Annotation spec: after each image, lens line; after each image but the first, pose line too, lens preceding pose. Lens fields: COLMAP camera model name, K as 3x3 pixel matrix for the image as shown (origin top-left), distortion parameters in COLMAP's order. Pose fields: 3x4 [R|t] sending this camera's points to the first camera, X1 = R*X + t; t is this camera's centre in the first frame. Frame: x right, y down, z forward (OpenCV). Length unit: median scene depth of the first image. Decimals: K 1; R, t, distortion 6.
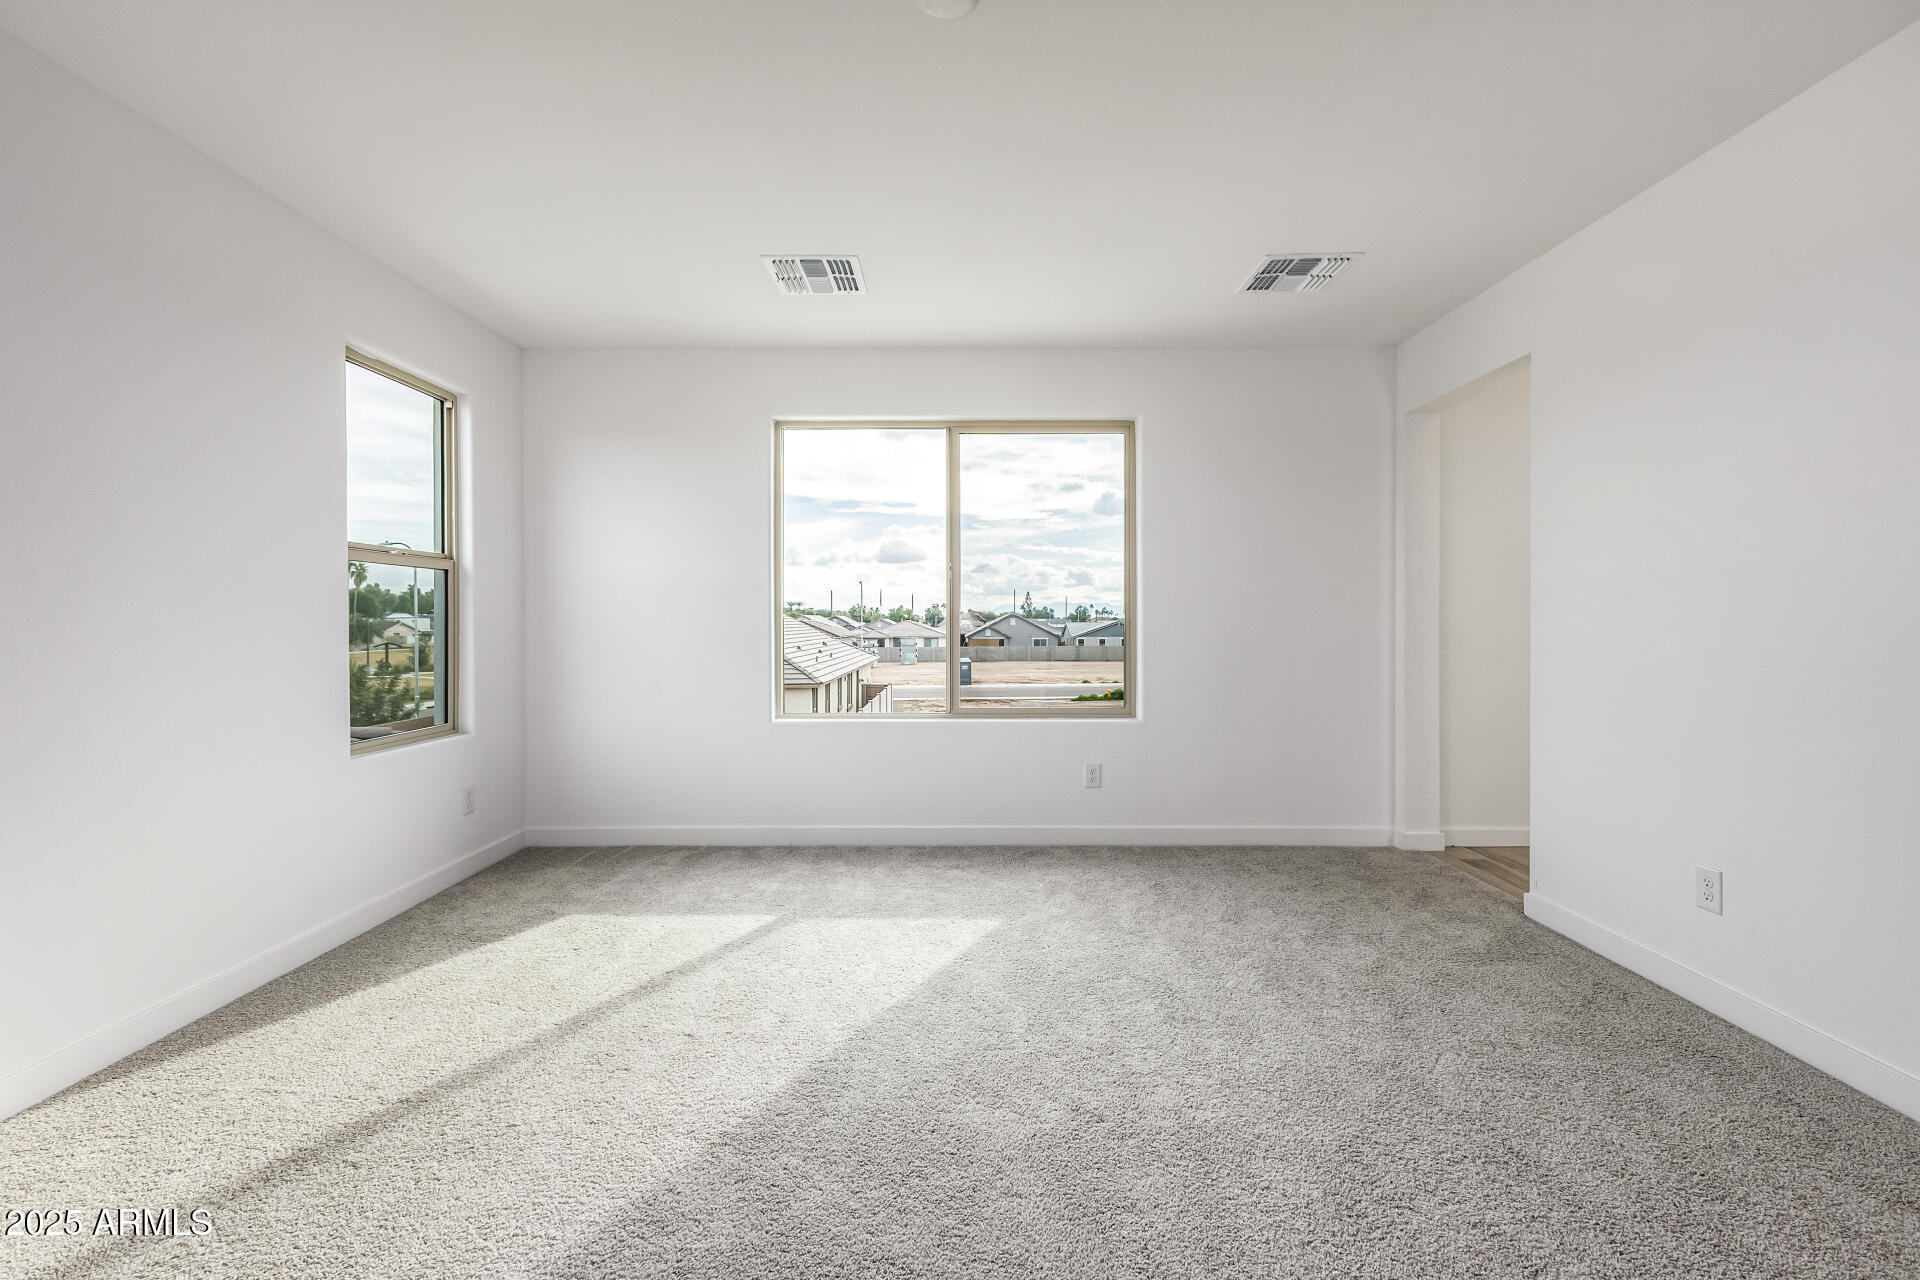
lens RADIAL K [[826.4, 0, 962.1], [0, 826.4, 631.0], [0, 0, 1]] dist [0.012700, -0.000784]
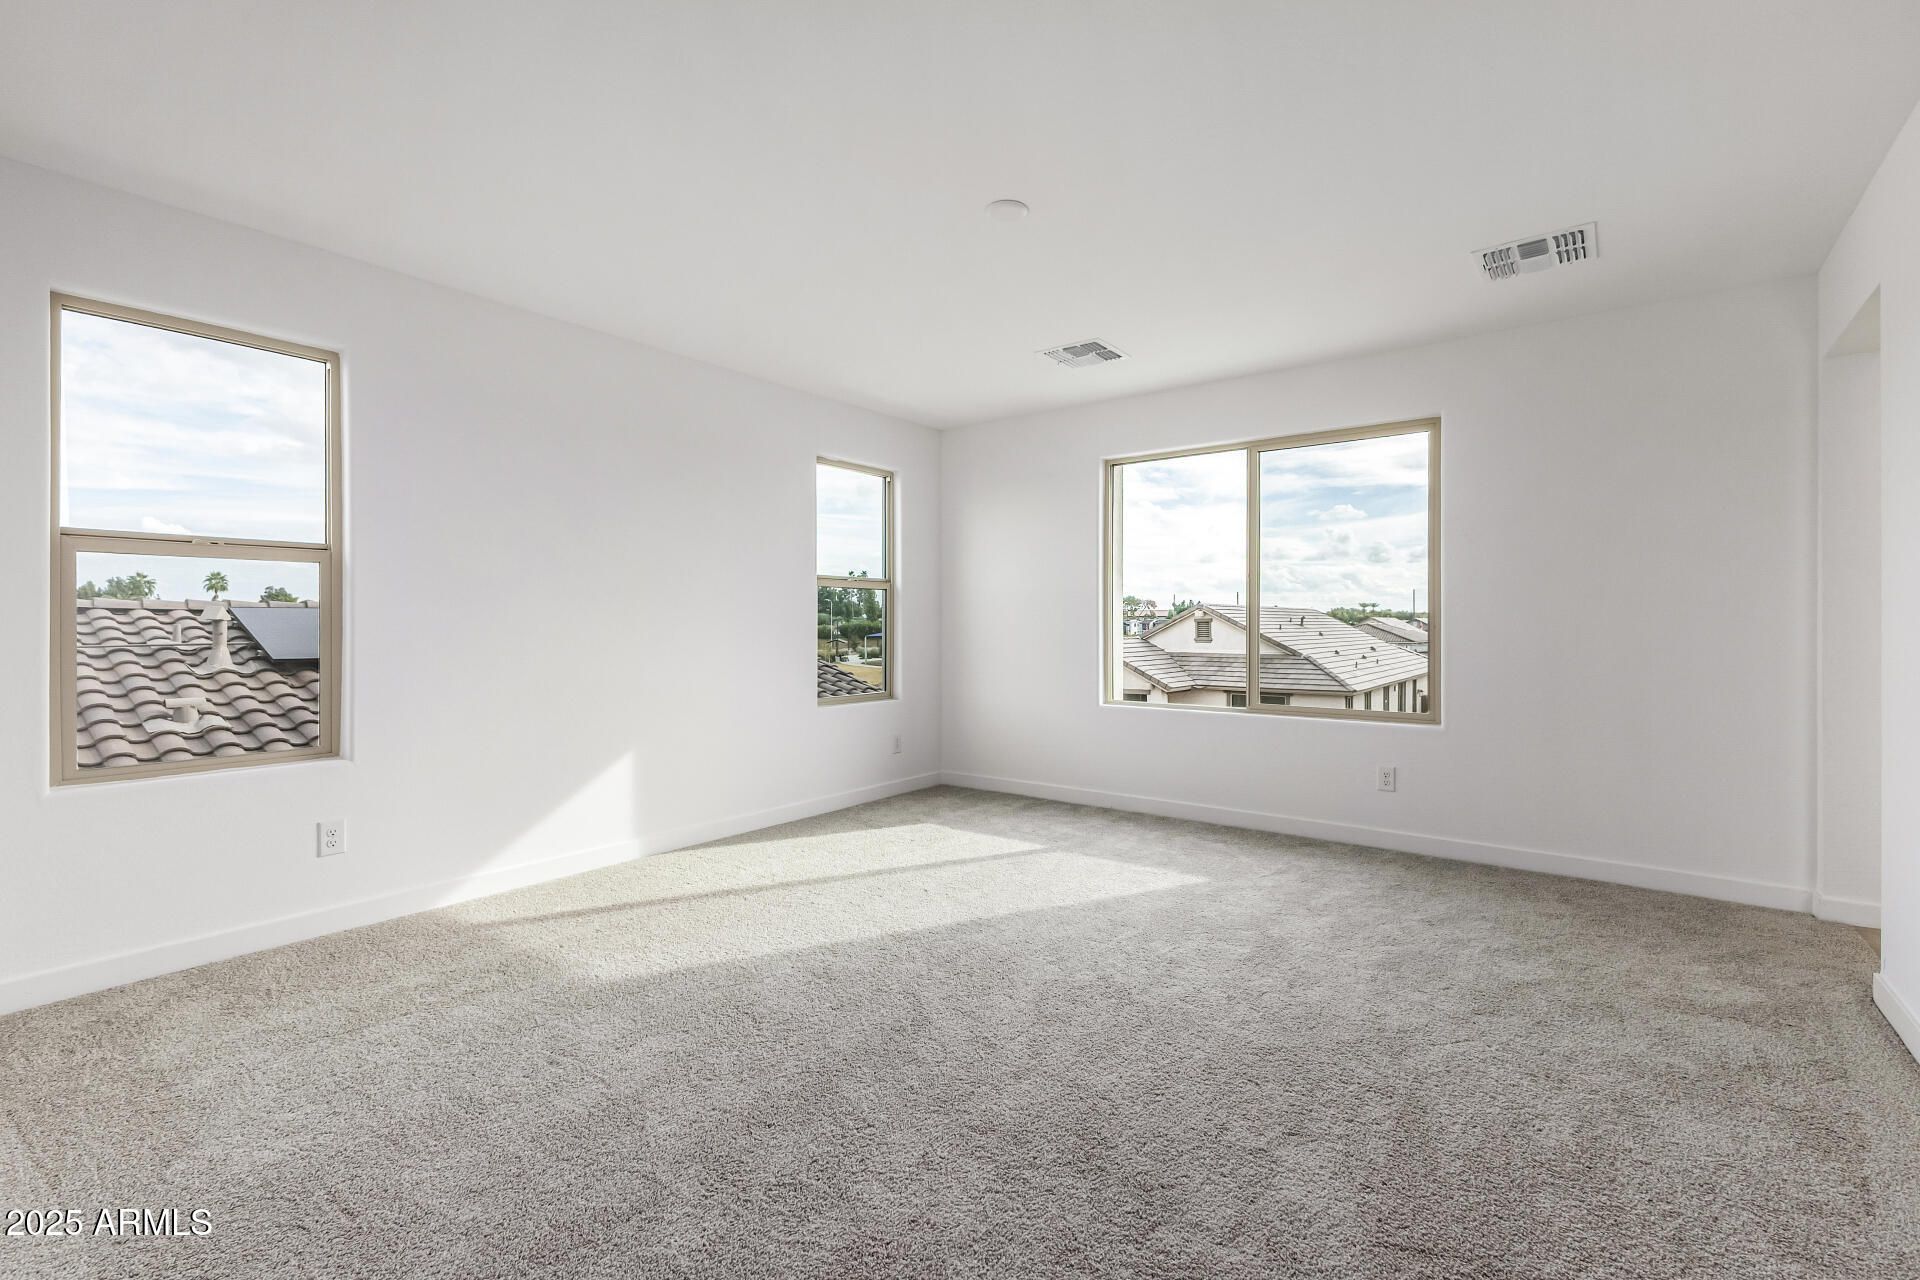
lens RADIAL K [[826.4, 0, 962.6], [0, 826.4, 631.9], [0, 0, 1]] dist [0.012700, -0.000784]
pose [[0.805072, 0.007424, -0.593131, 0.428420], [-0.008509, 0.999963, 0.000968, 0.000524], [0.593116, 0.004267, 0.805106, -0.138766]]
